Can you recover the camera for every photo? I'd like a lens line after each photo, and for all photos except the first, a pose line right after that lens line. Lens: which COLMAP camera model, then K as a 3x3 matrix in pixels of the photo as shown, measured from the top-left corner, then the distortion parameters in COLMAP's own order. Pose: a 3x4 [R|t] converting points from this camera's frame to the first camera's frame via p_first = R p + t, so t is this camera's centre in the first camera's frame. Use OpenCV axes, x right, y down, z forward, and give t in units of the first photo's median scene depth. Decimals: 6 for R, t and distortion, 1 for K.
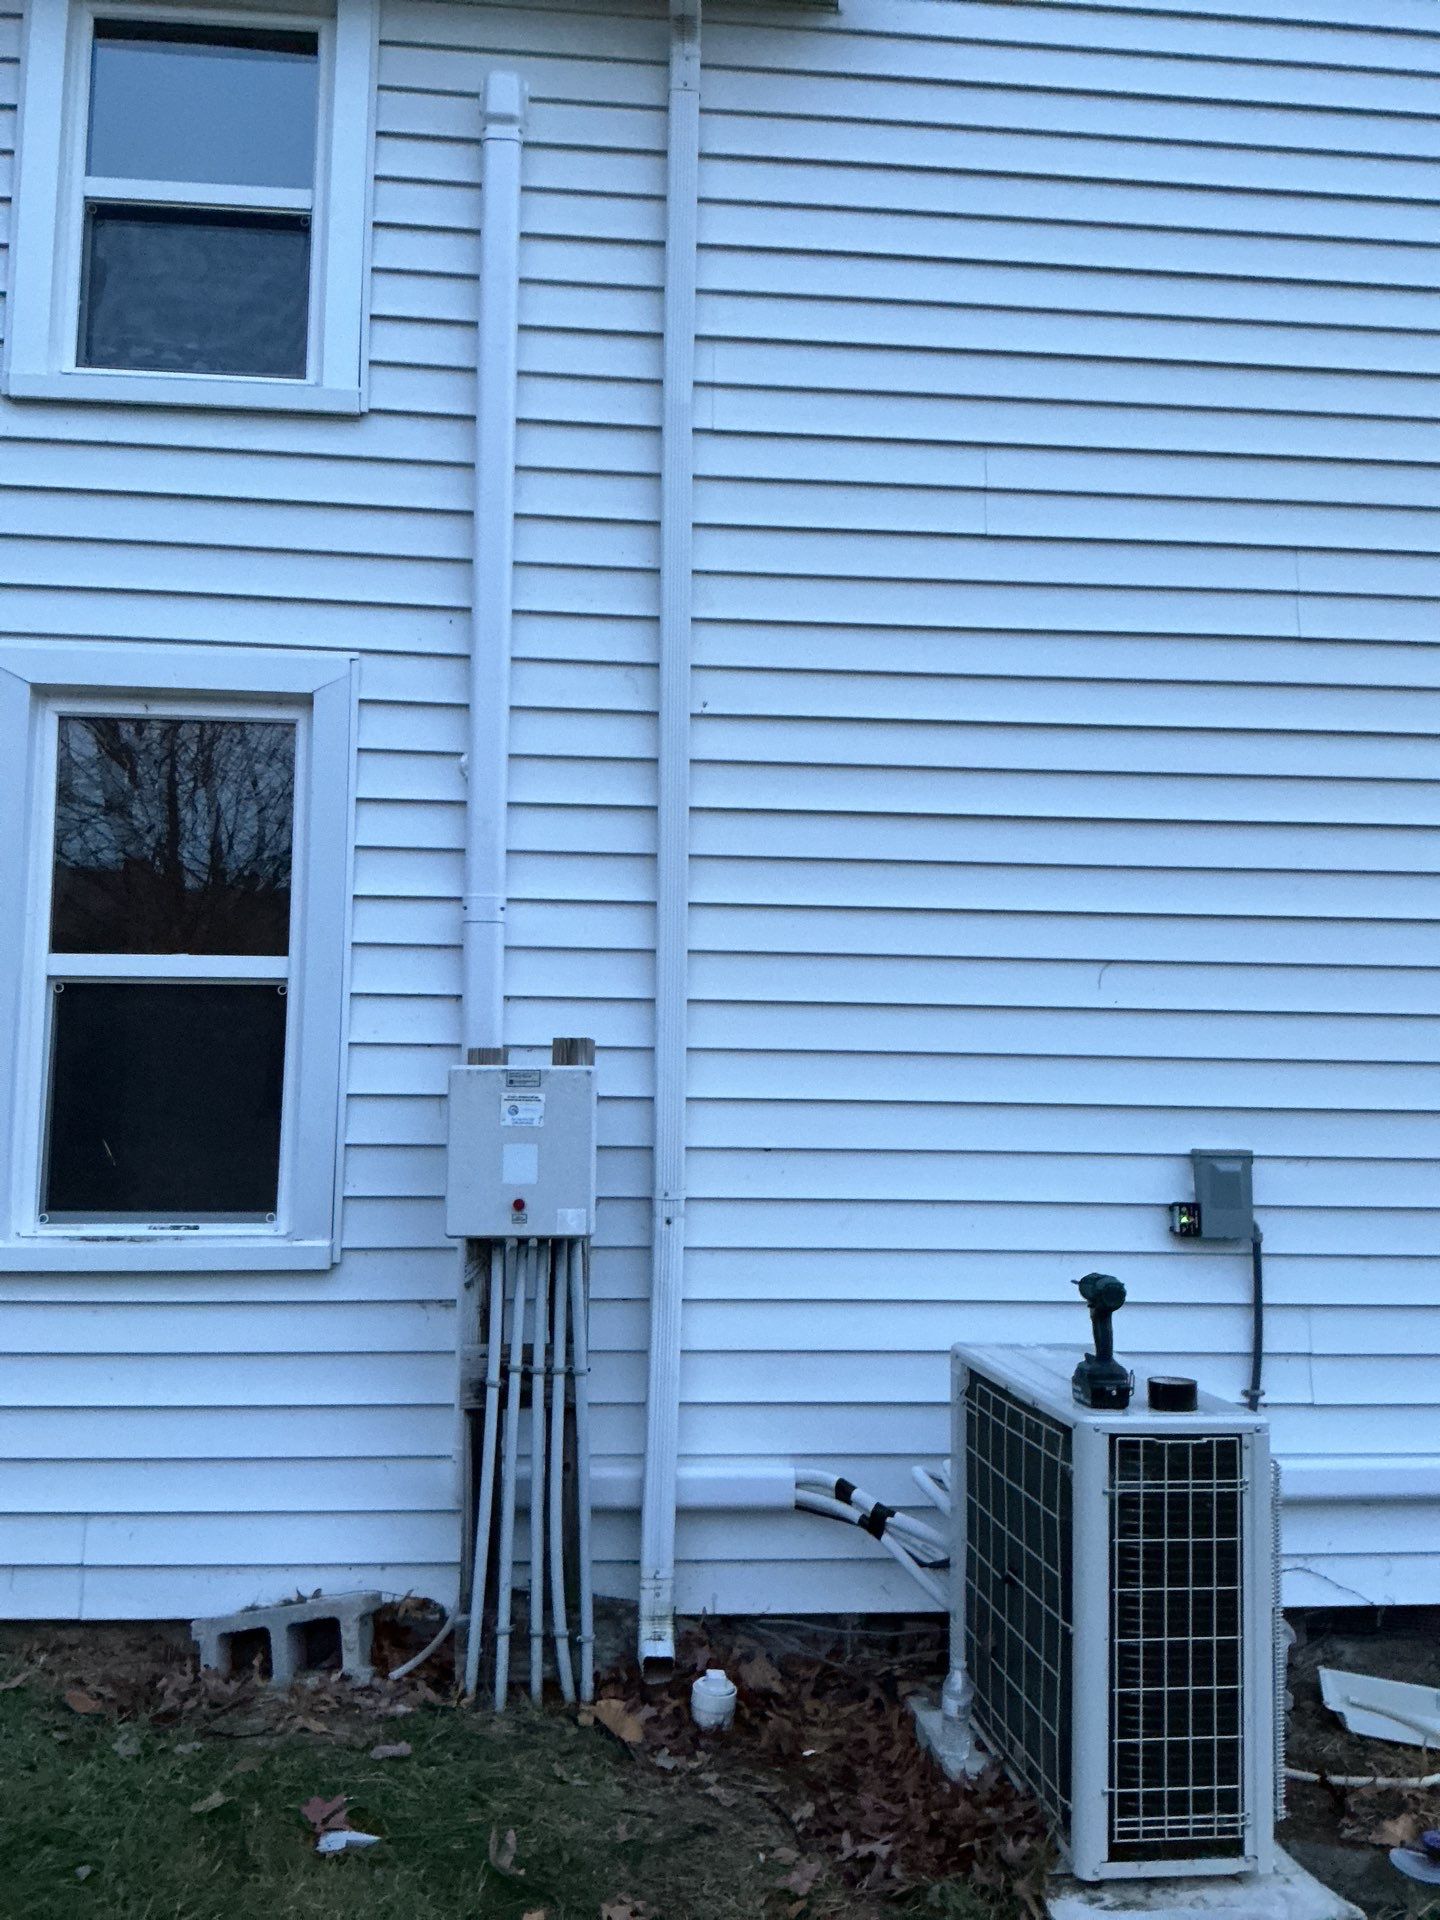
lens RADIAL K [[1579.2, 0, 729.1], [0, 1579.2, 914.2], [0, 0, 1]] dist [0.031839, -0.075320]
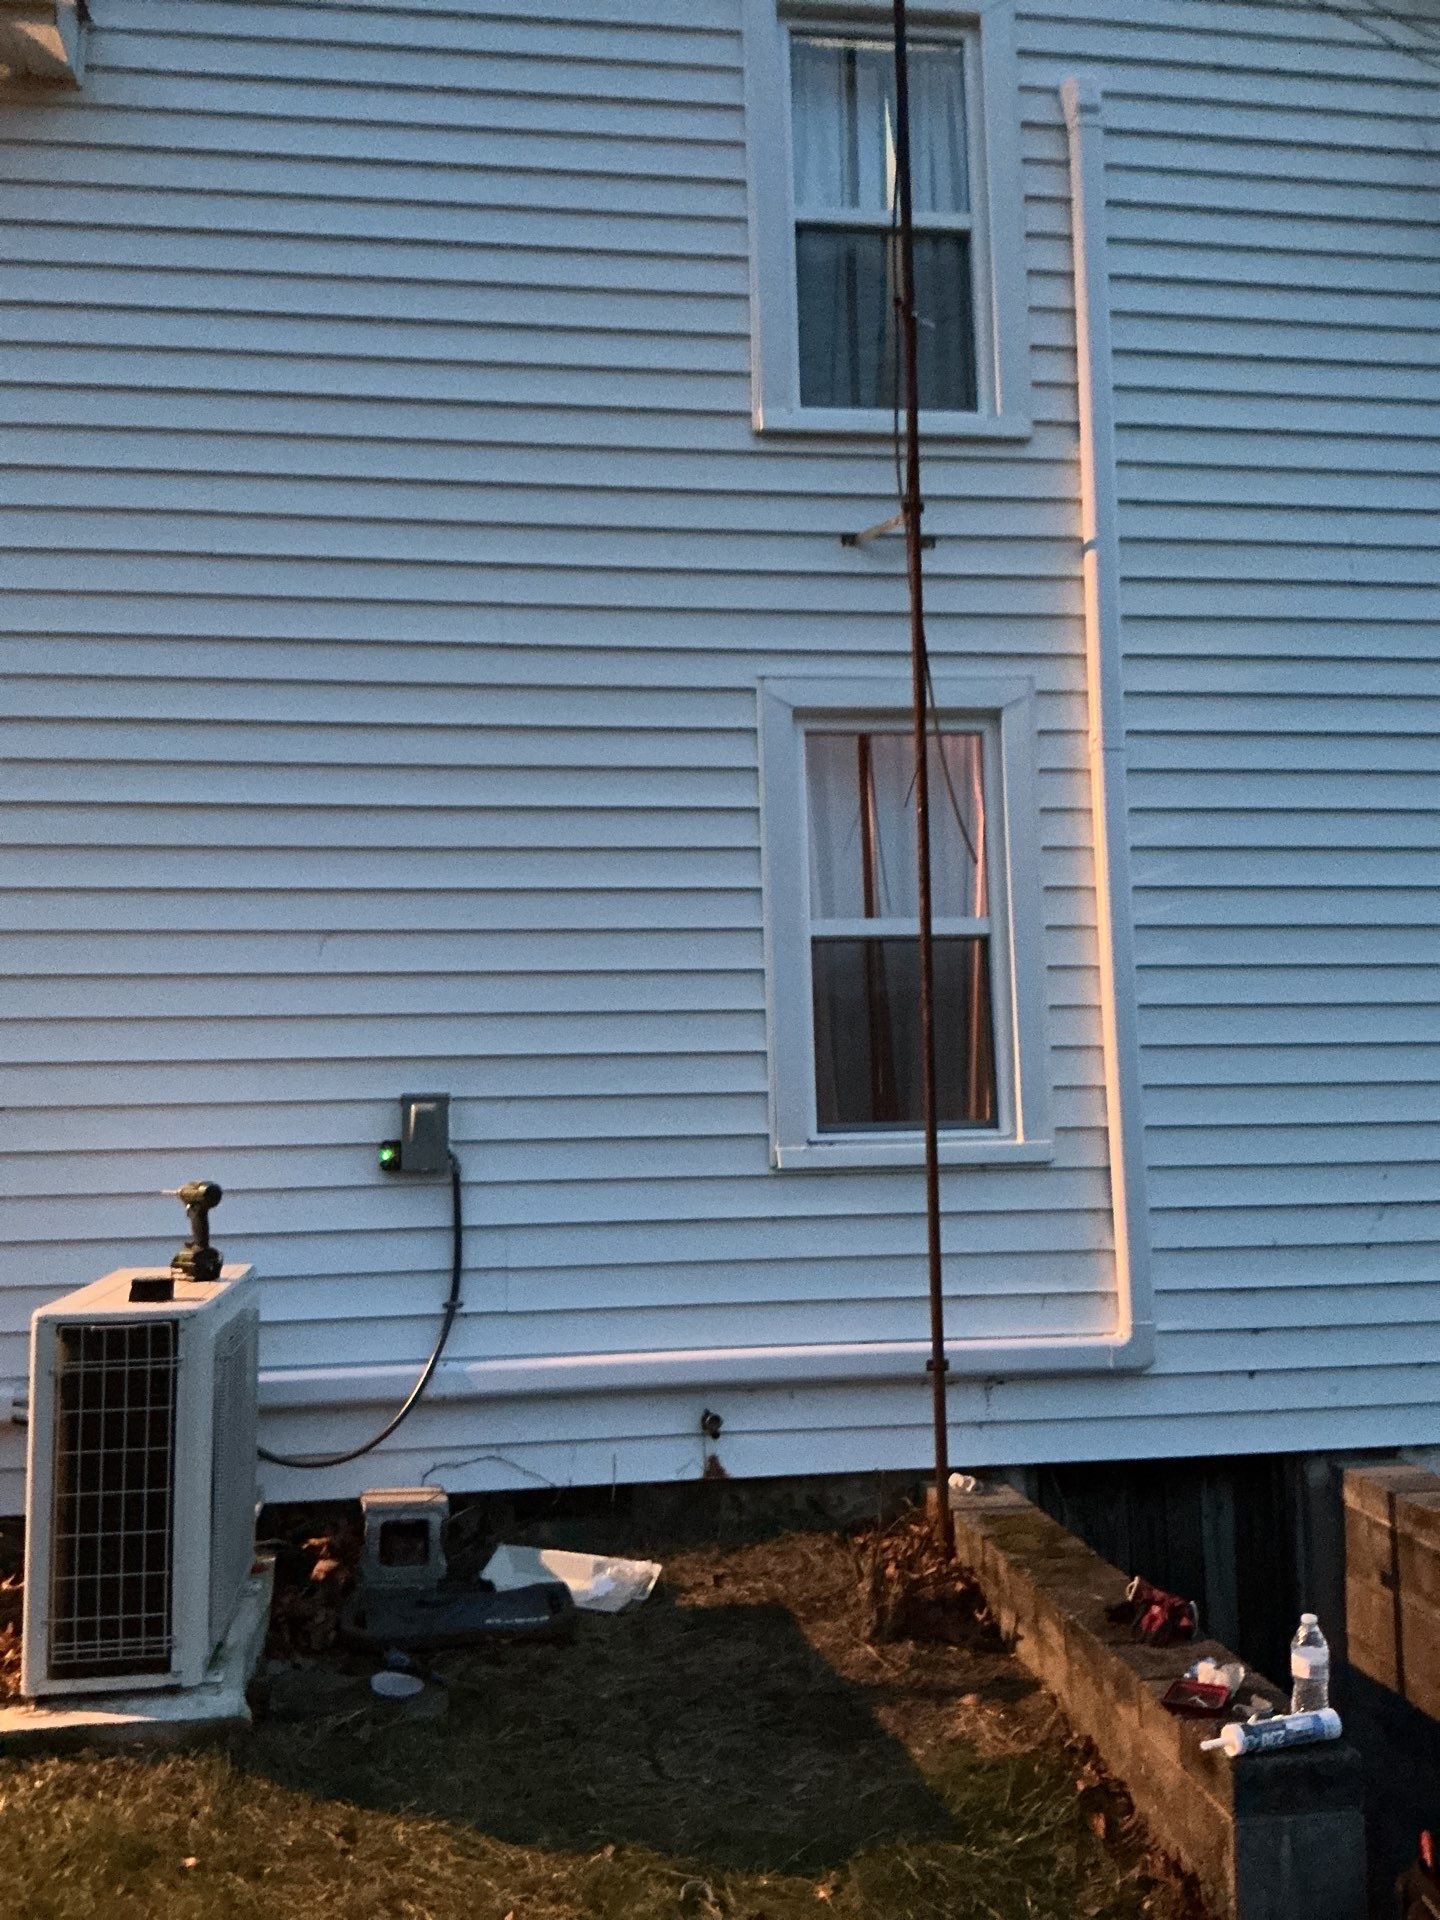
lens RADIAL K [[1594.5, 0, 716.8], [0, 1594.5, 905.5], [0, 0, 1]] dist [0.031633, -0.055580]
pose [[0.998725, -0.033910, 0.037387, 0.696442], [0.033830, 0.999424, 0.002780, 0.025976], [-0.037459, -0.001512, 0.999297, -0.221864]]
